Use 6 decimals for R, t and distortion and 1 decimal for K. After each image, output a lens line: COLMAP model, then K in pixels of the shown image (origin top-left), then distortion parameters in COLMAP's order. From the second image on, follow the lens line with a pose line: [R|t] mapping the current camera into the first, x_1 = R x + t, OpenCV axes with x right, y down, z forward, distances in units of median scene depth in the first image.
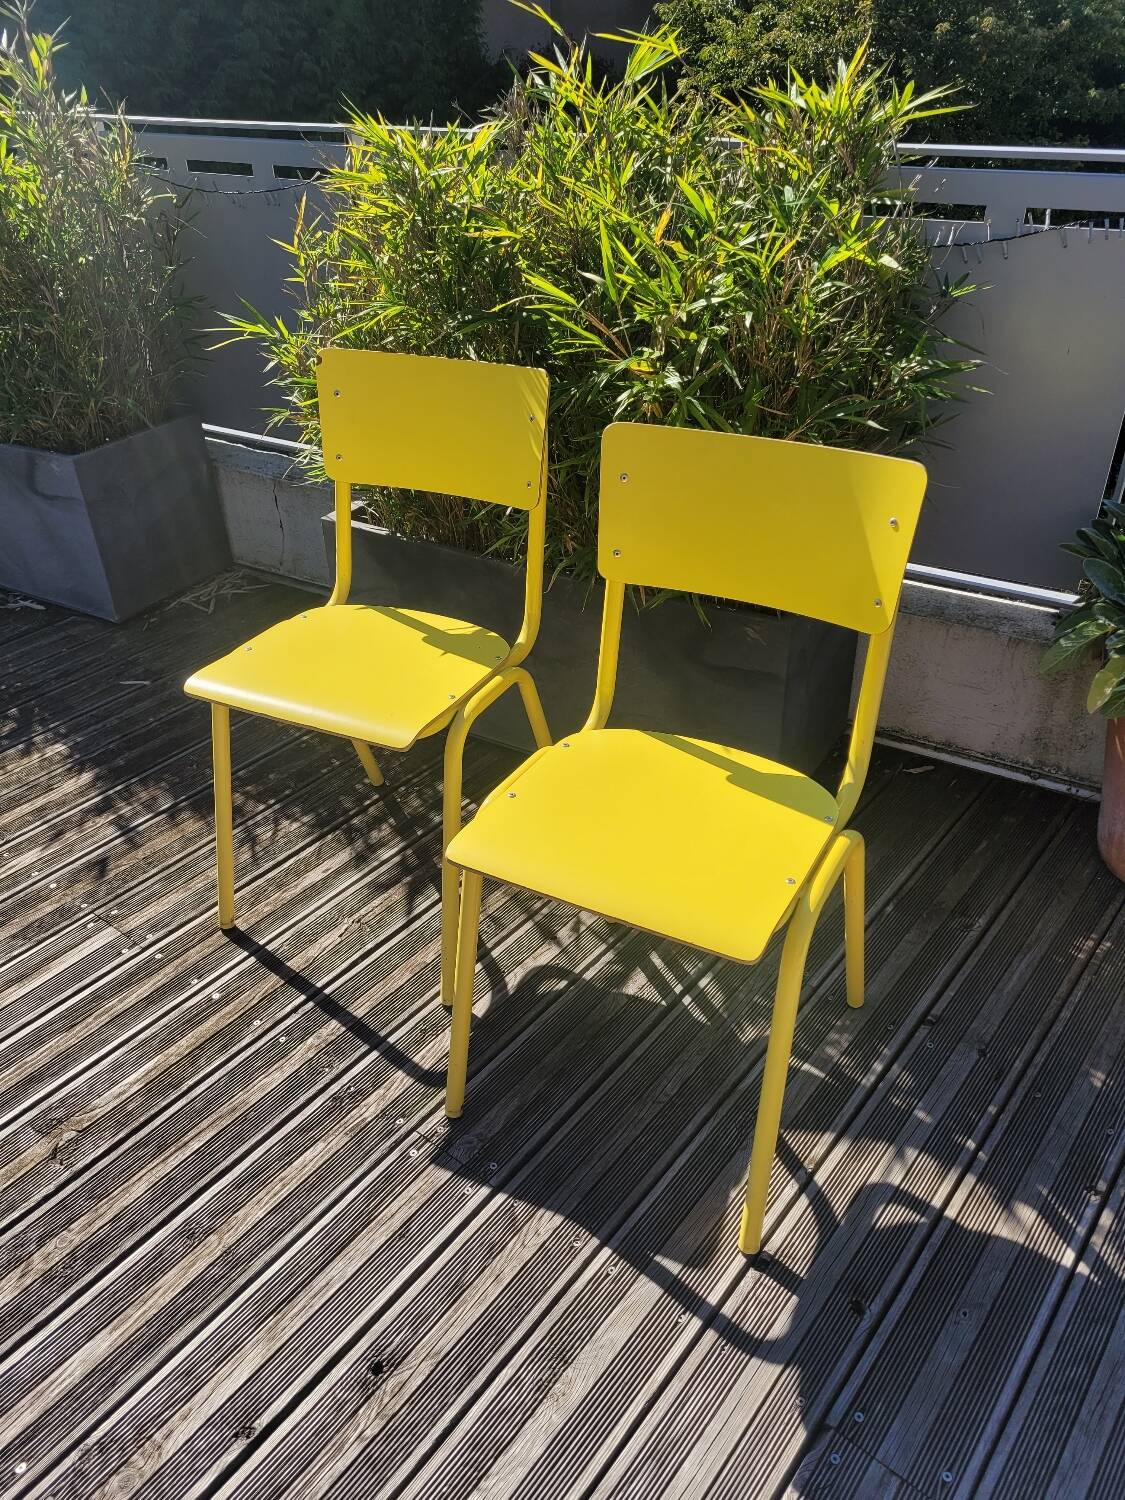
lens RADIAL K [[1135.1, 0, 562.9], [0, 1135.1, 752.8], [0, 0, 1]] dist [0.054553, -0.042404]
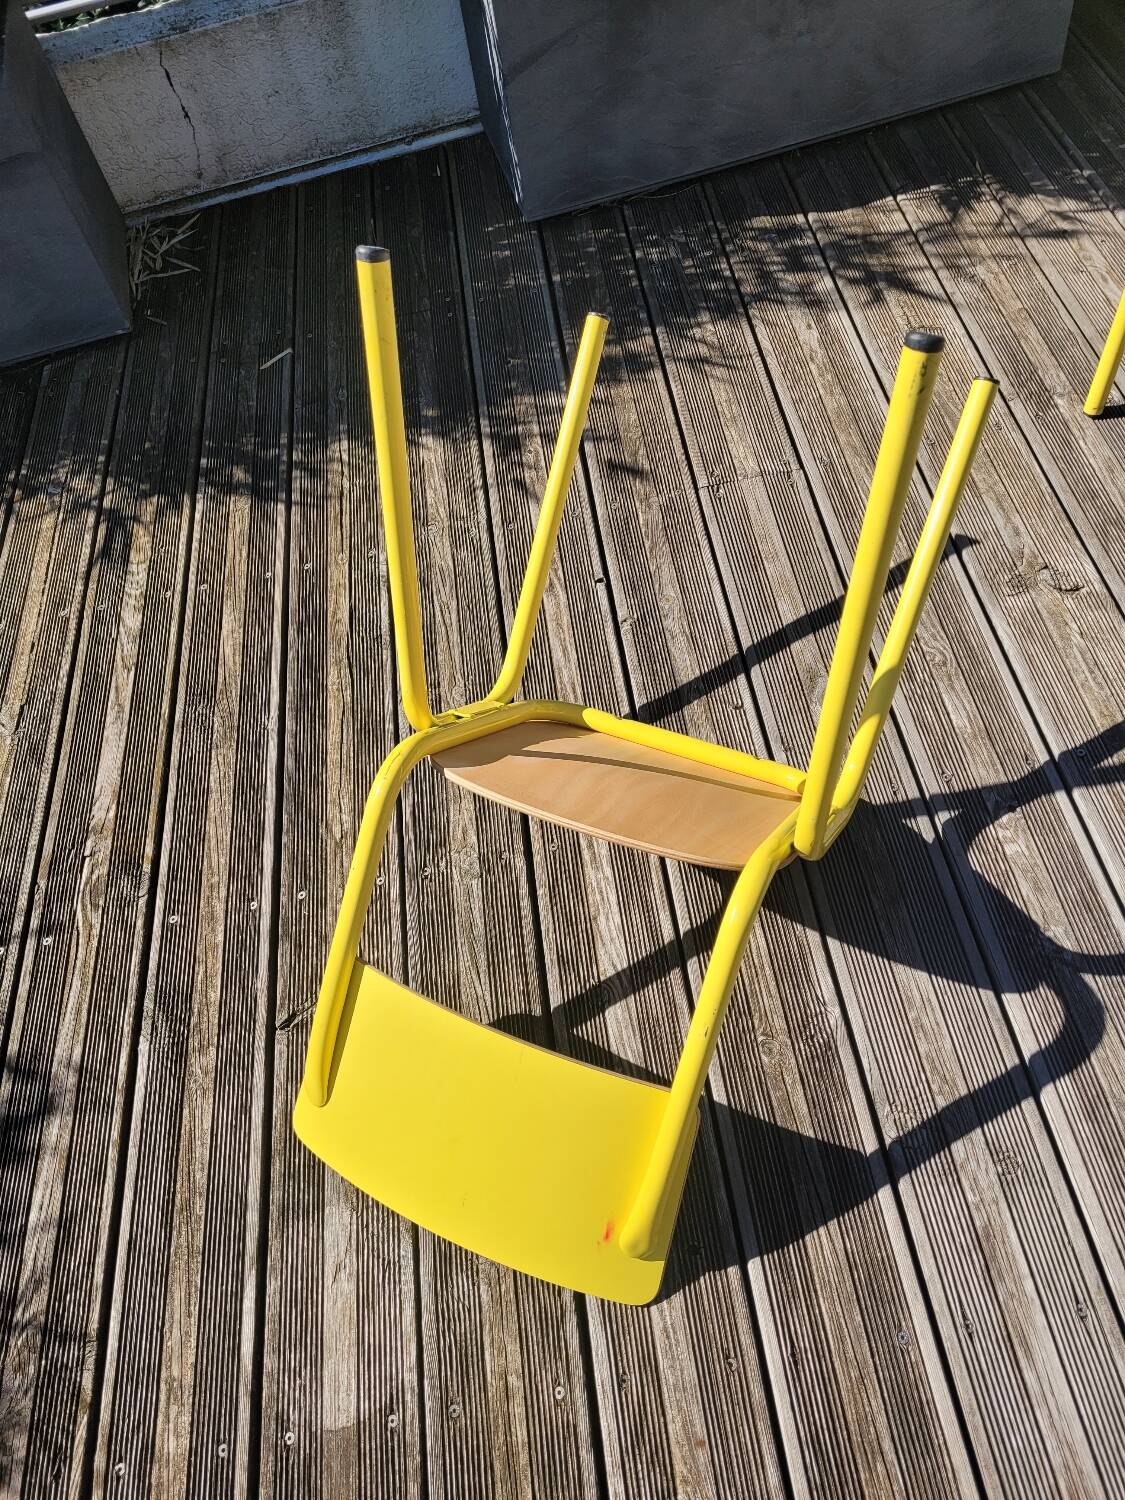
lens RADIAL K [[1145.0, 0, 551.0], [0, 1145.0, 773.6], [0, 0, 1]] dist [0.050226, -0.020814]
pose [[0.699582, -0.624250, 0.347703, -0.922128], [0.491642, 0.773625, 0.399741, -0.089844], [-0.518530, -0.108706, 0.848121, 0.325522]]
